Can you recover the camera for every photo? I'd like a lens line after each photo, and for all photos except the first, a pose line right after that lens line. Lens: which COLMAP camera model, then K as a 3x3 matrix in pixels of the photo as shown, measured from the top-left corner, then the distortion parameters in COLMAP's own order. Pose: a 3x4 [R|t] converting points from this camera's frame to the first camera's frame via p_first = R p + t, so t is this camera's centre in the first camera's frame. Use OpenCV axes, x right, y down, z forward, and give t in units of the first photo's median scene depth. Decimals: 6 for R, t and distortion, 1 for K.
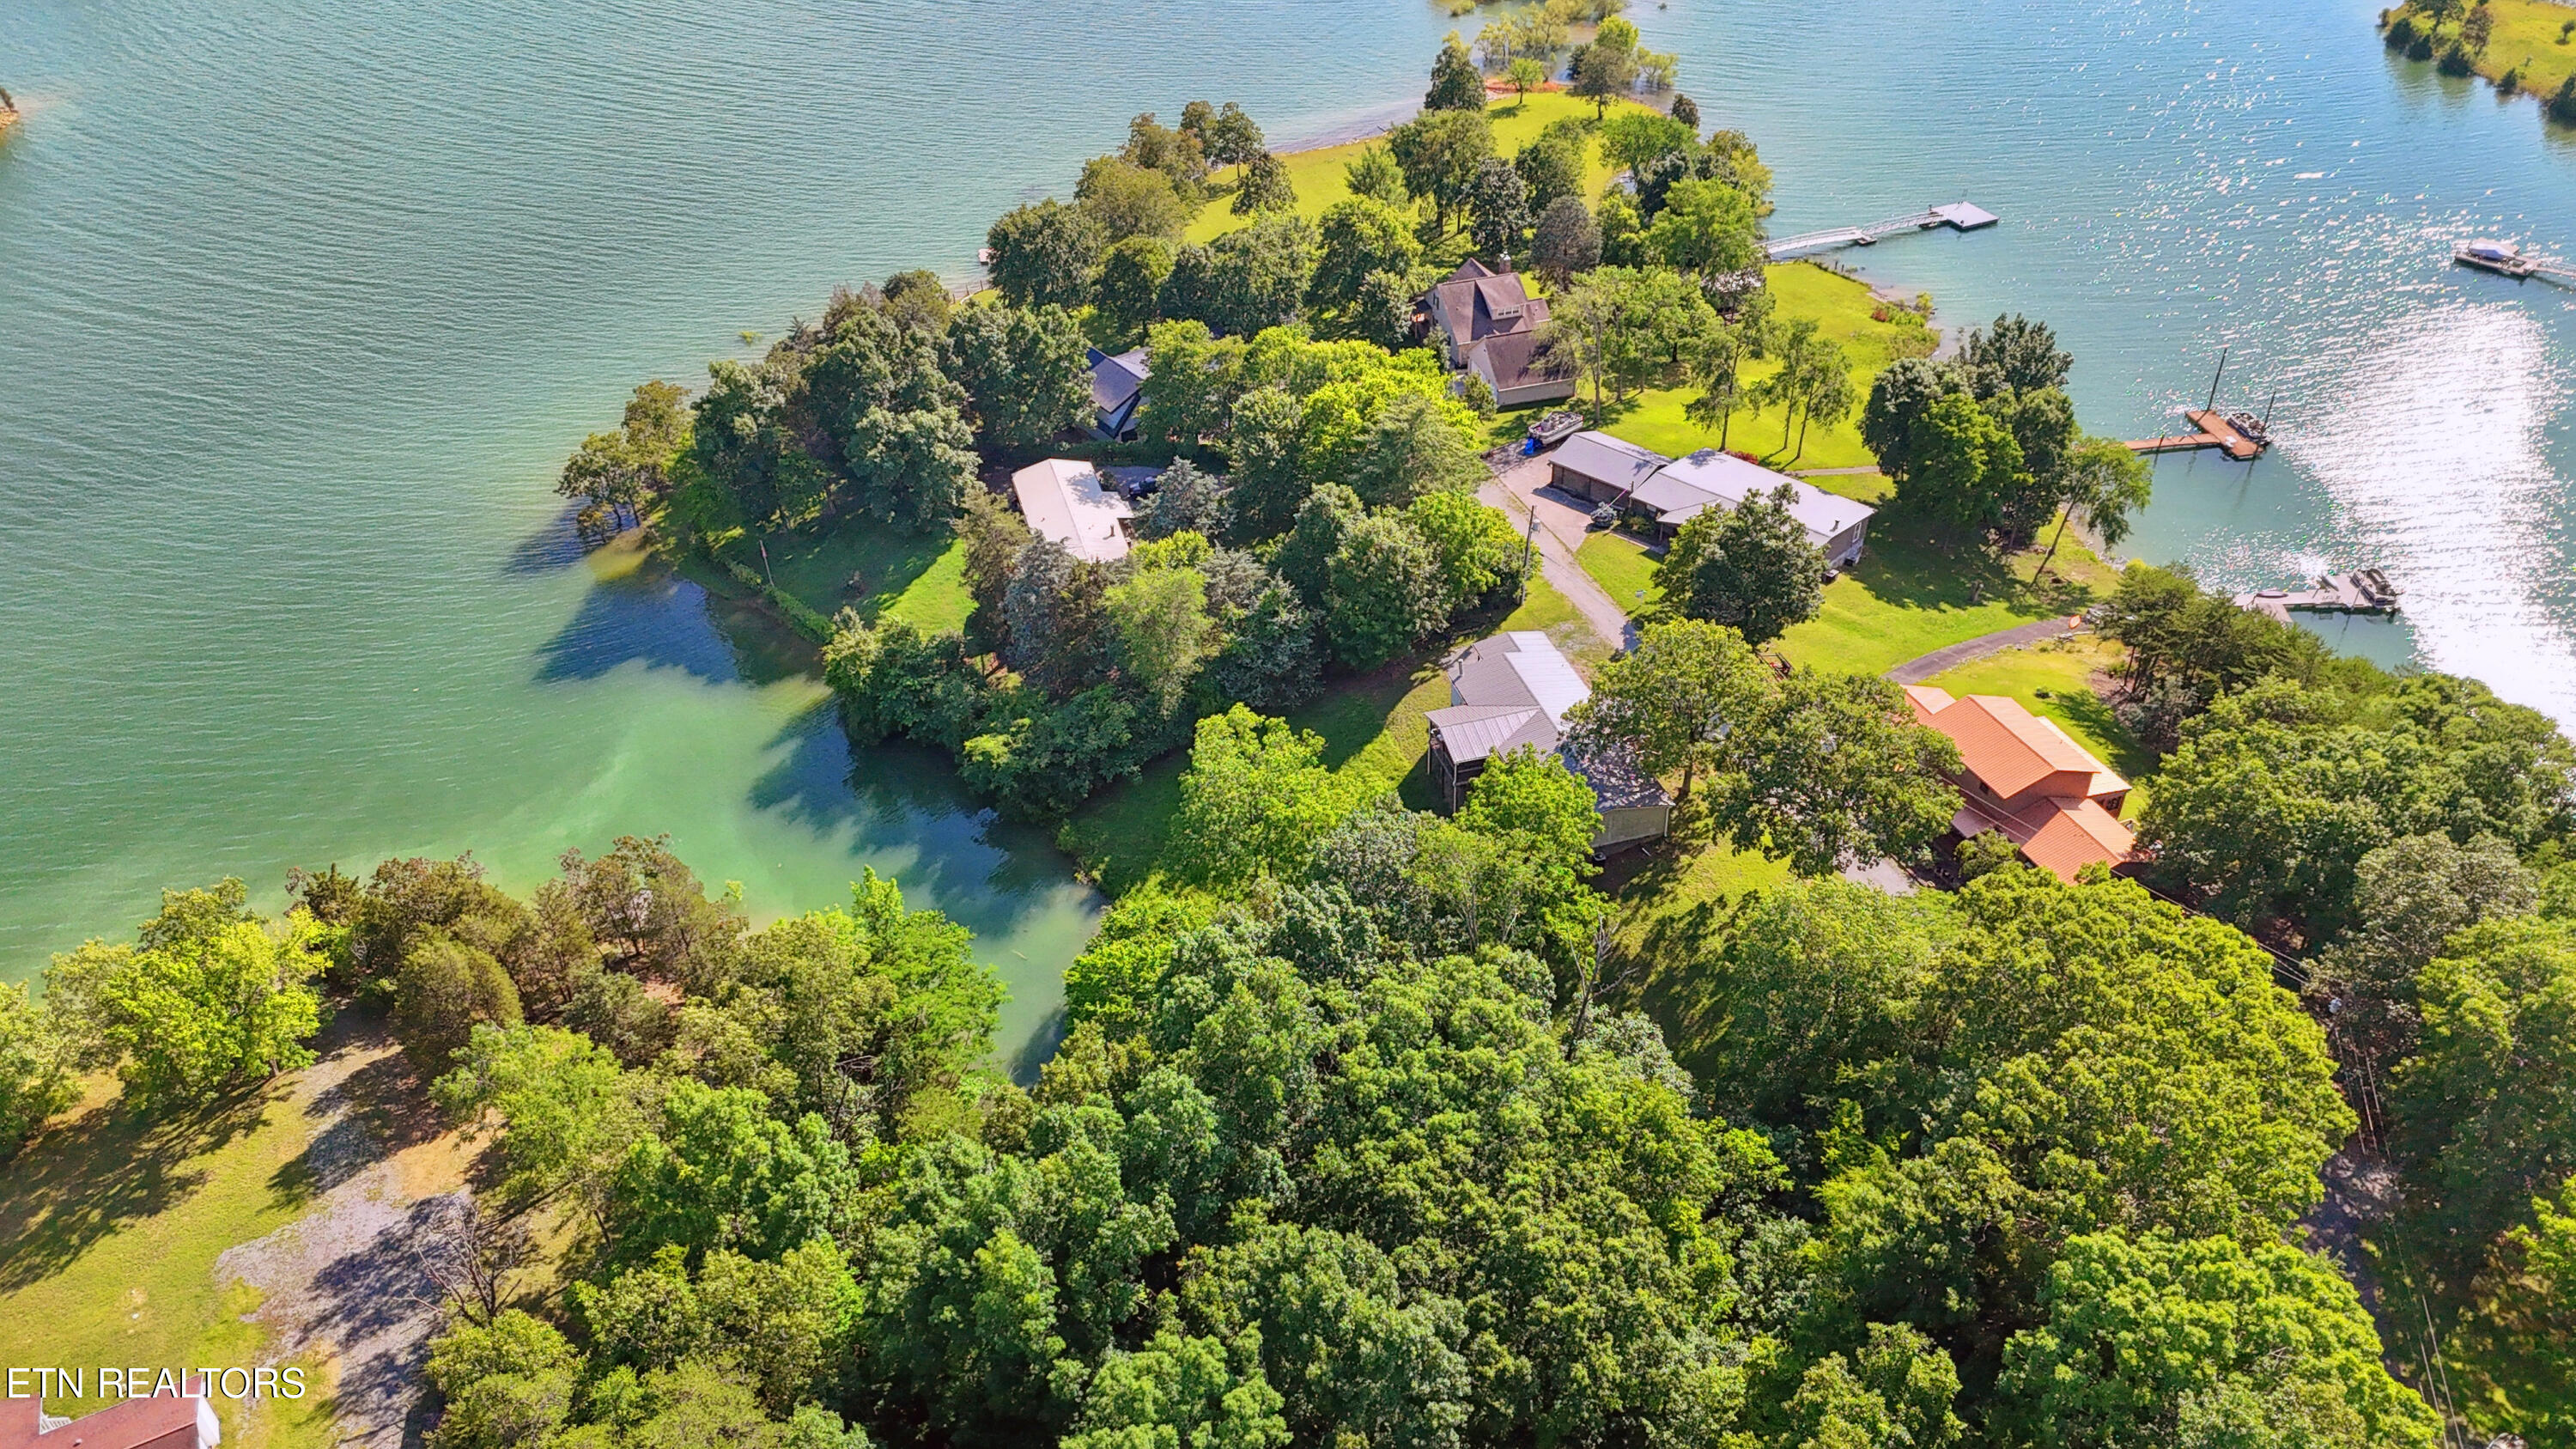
lens RADIAL K [[1894.6, 0, 1288.9], [0, 1894.6, 701.4], [0, 0, 1]] dist [0.100215, -0.115072]
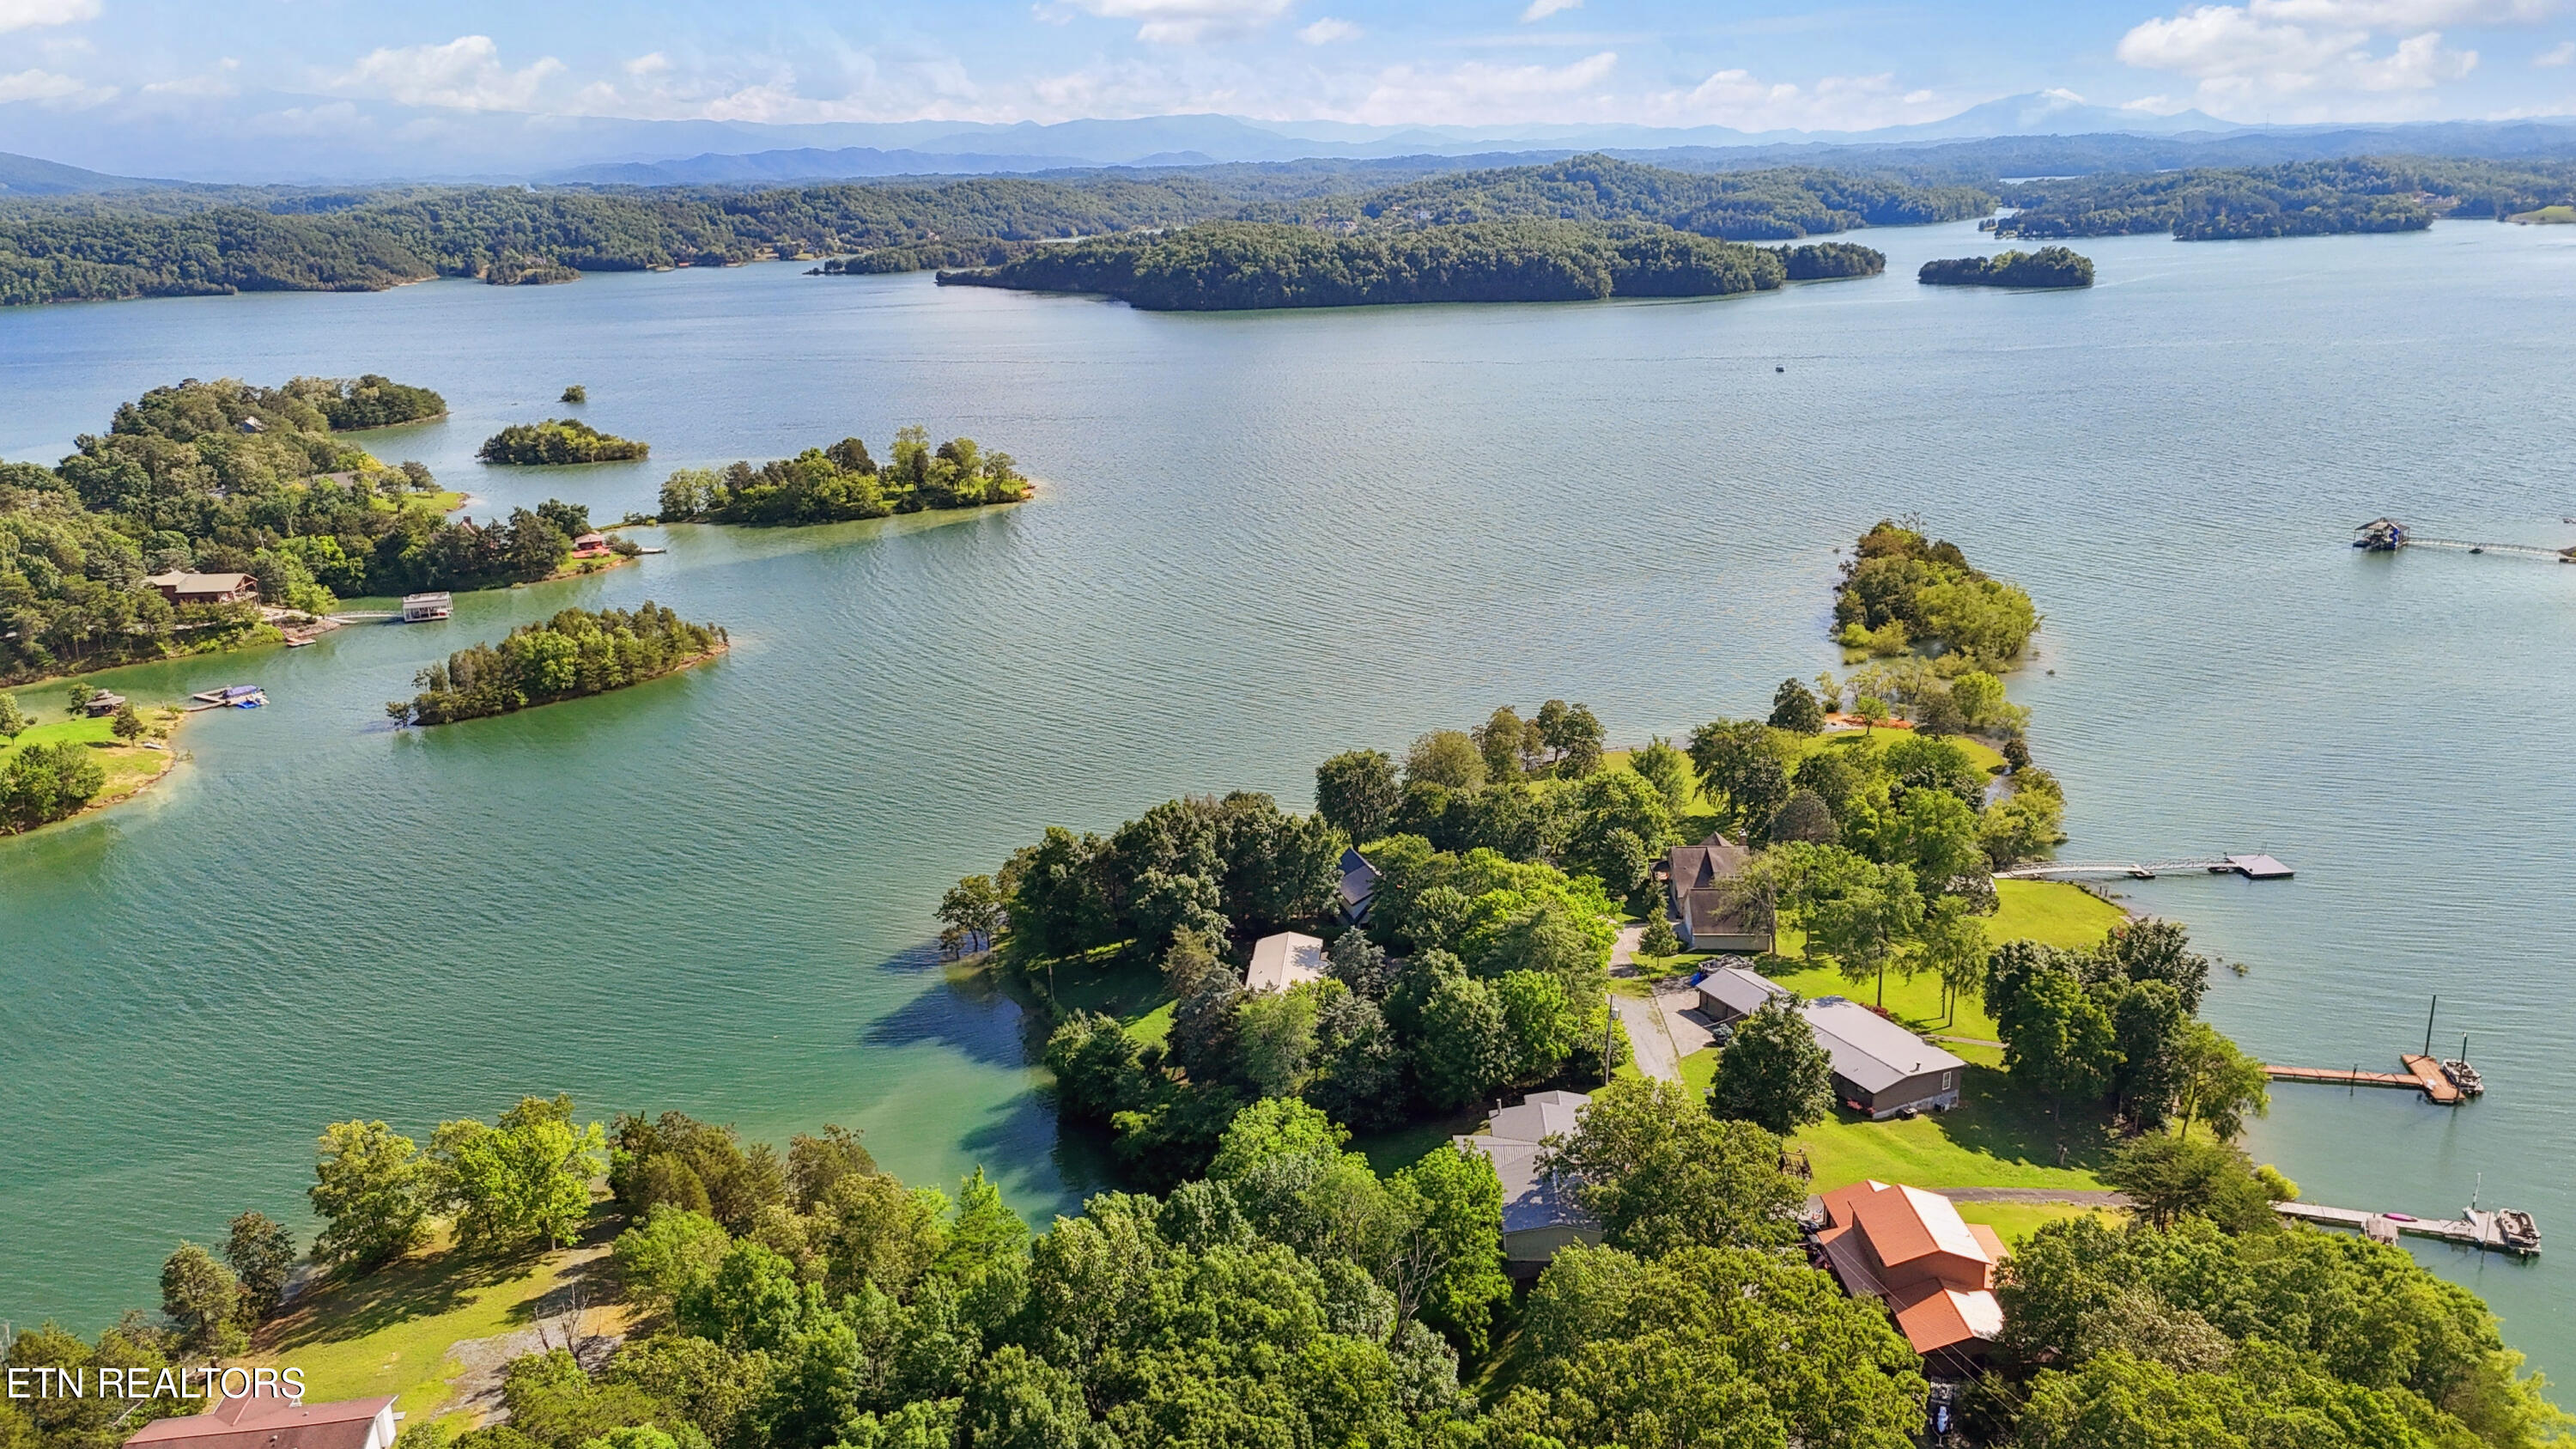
lens RADIAL K [[1894.6, 0, 1288.9], [0, 1894.6, 701.4], [0, 0, 1]] dist [0.100215, -0.115072]
pose [[0.940039, 0.085915, -0.330068, 0.278163], [-0.190117, 0.935454, -0.297962, 0.101961], [0.283164, 0.342848, 0.895697, -0.147282]]
